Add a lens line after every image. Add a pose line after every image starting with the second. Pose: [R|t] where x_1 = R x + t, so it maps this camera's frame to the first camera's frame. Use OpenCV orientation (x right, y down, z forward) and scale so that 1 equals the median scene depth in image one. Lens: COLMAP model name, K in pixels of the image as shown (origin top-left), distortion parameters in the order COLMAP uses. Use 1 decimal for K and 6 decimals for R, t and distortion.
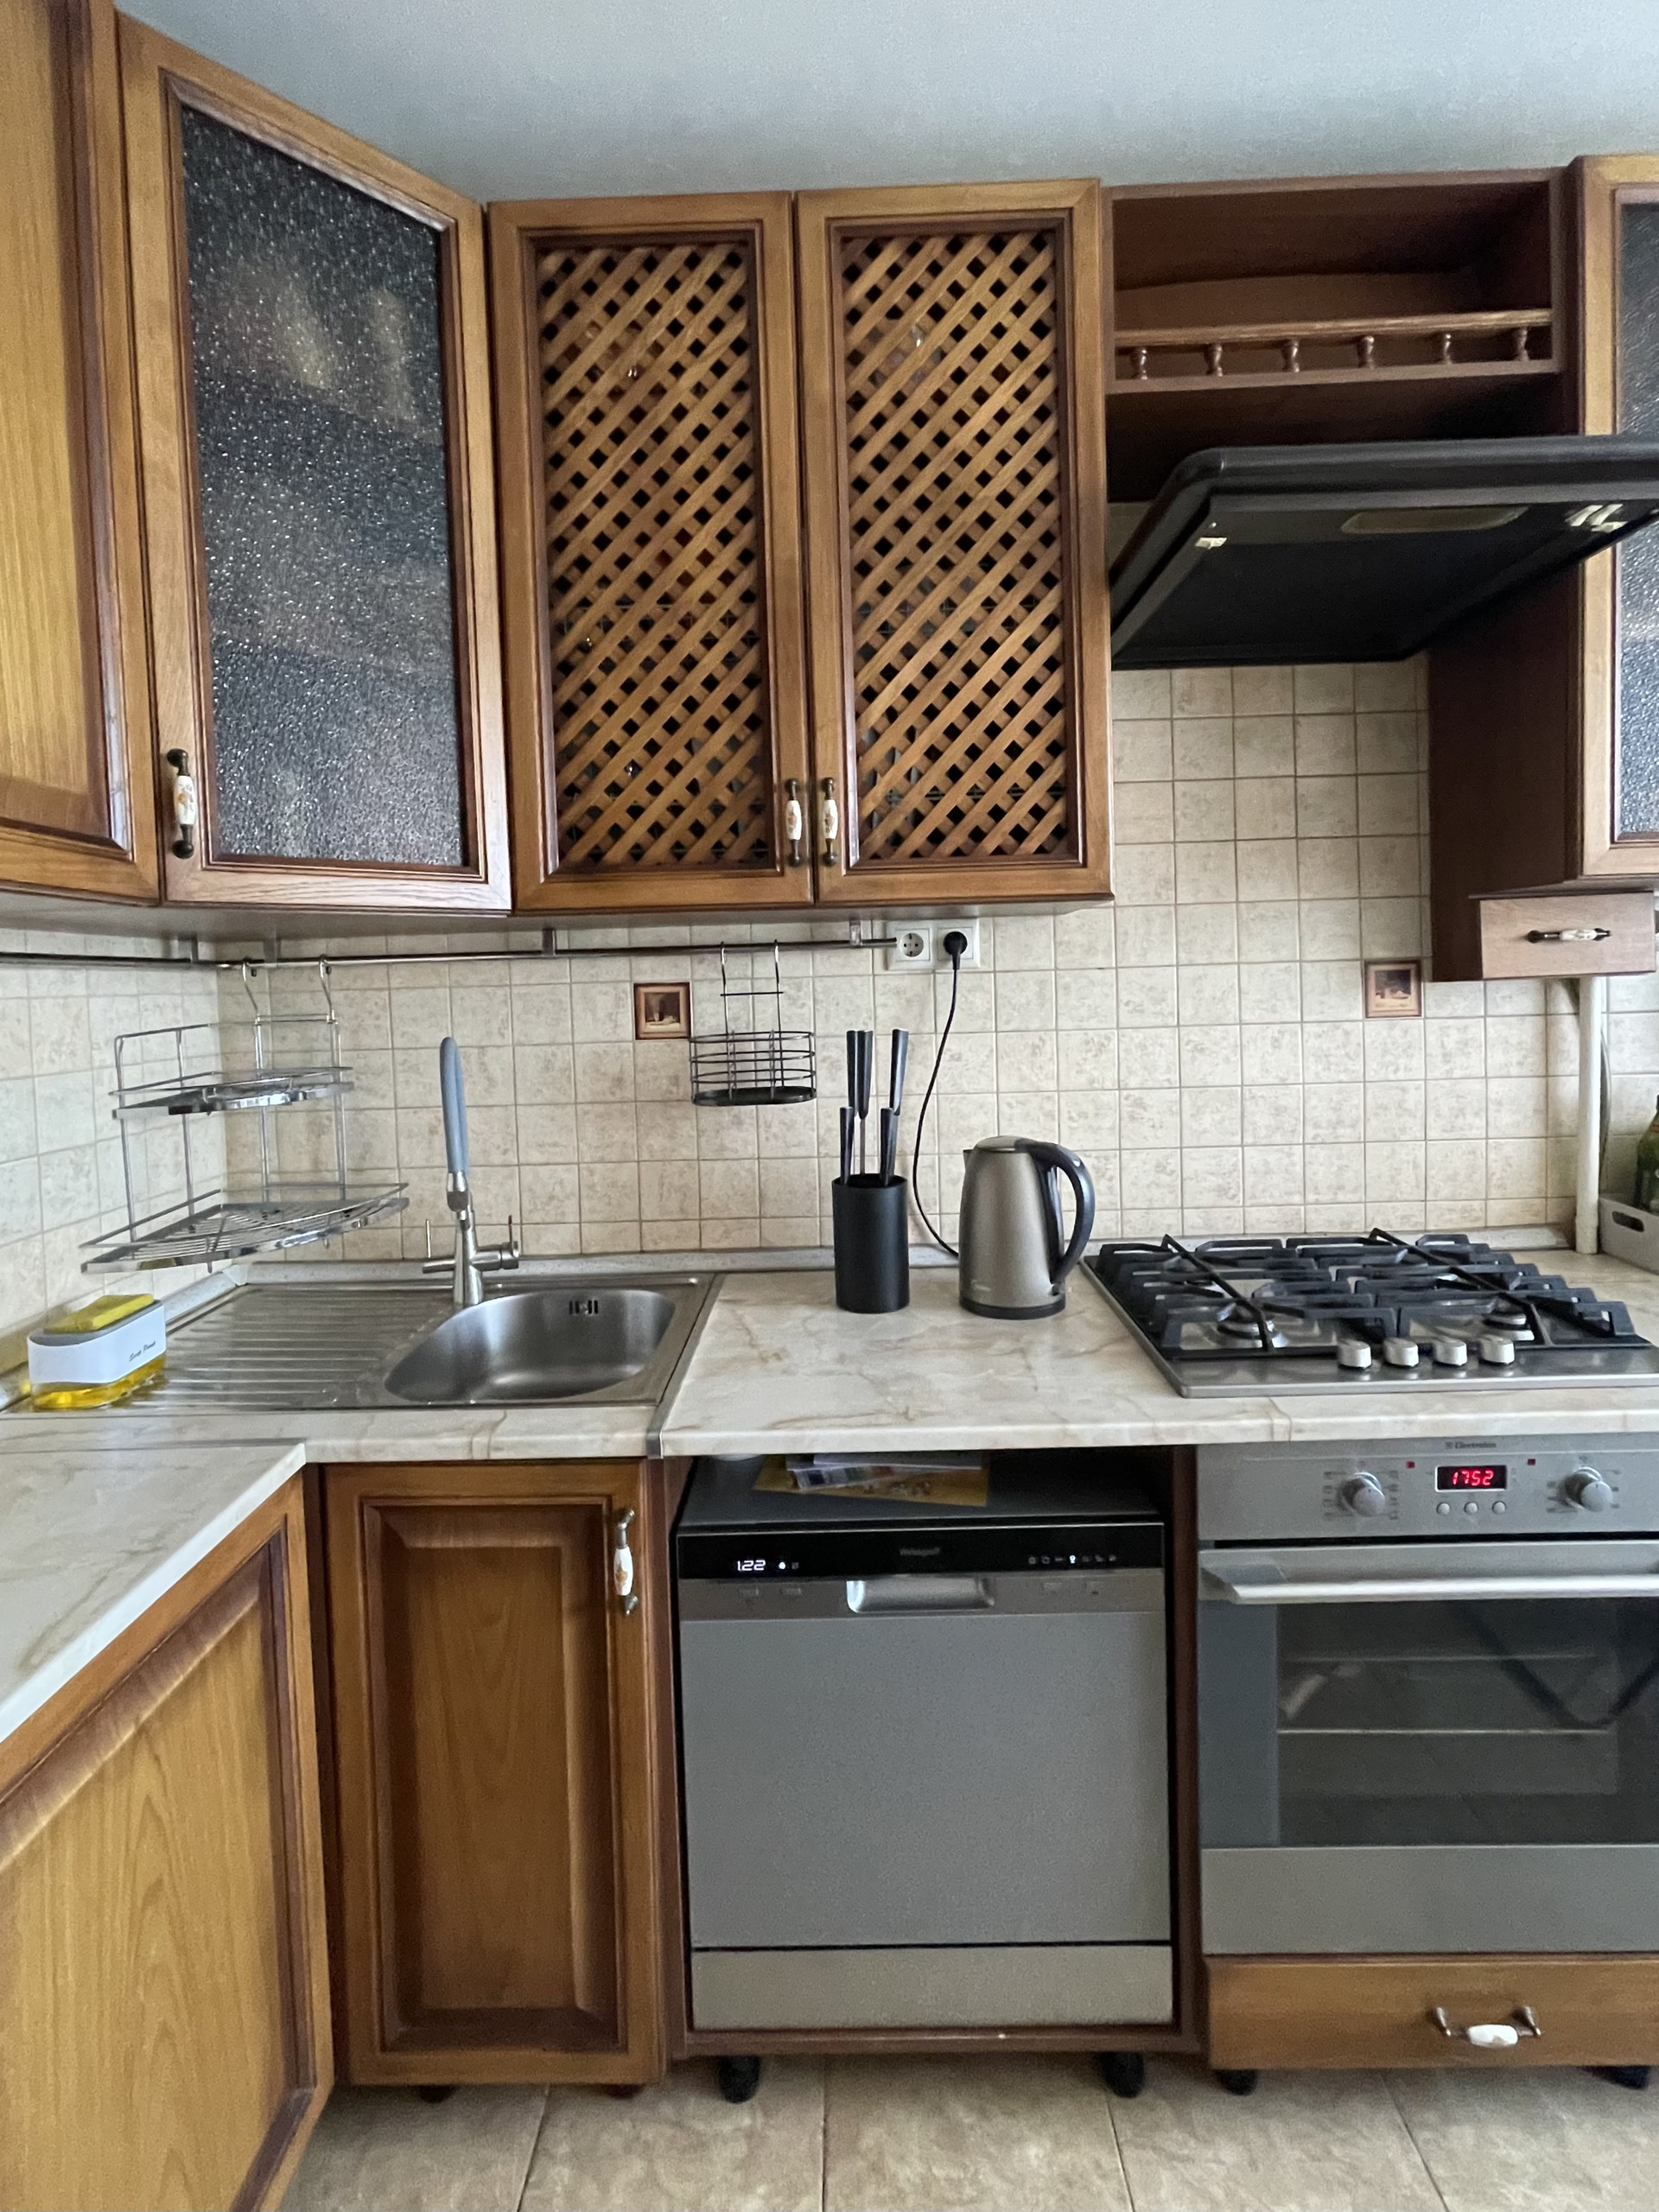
lens RADIAL K [[1011.9, 0, 817.7], [0, 1011.9, 1012.3], [0, 0, 1]] dist [-0.000881, -0.000287]
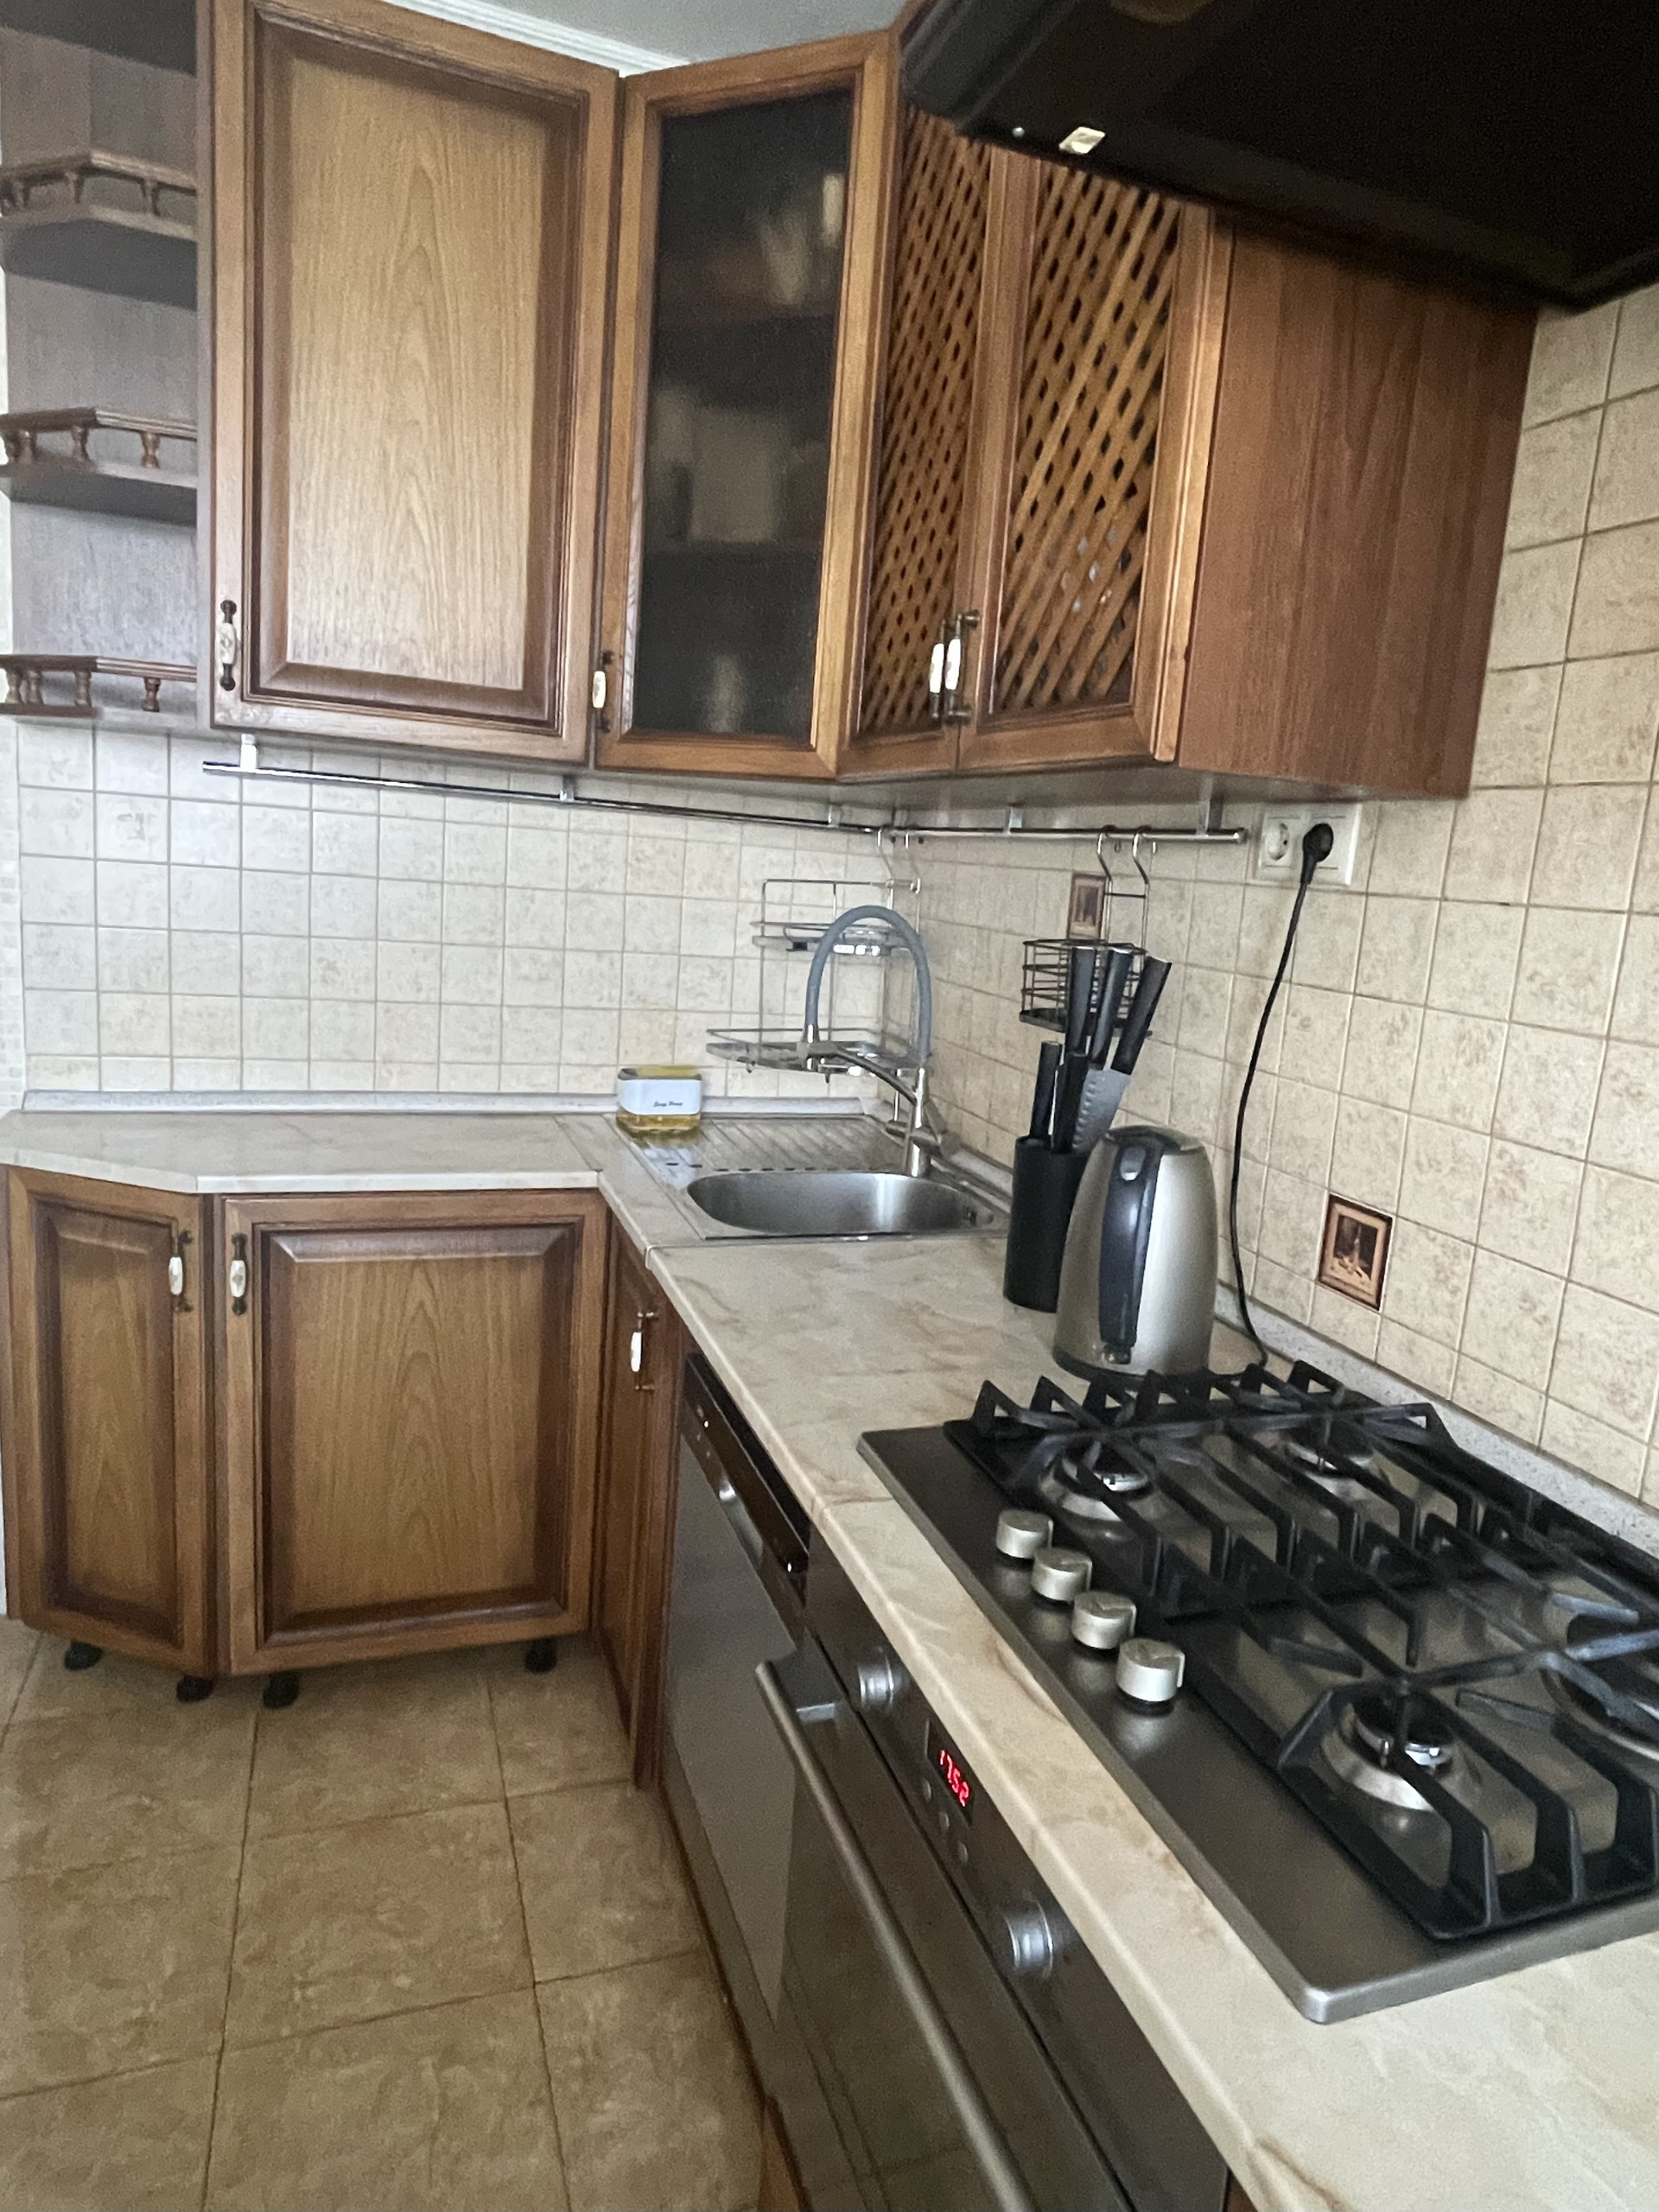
lens RADIAL K [[1322.3, 0, 834.3], [0, 1322.3, 1092.8], [0, 0, 1]] dist [0.002038, -0.000847]
pose [[0.360641, 0.221483, -0.906026, 0.979404], [-0.119725, 0.974353, 0.190529, -0.045248], [0.924989, 0.039761, 0.377909, 0.508180]]
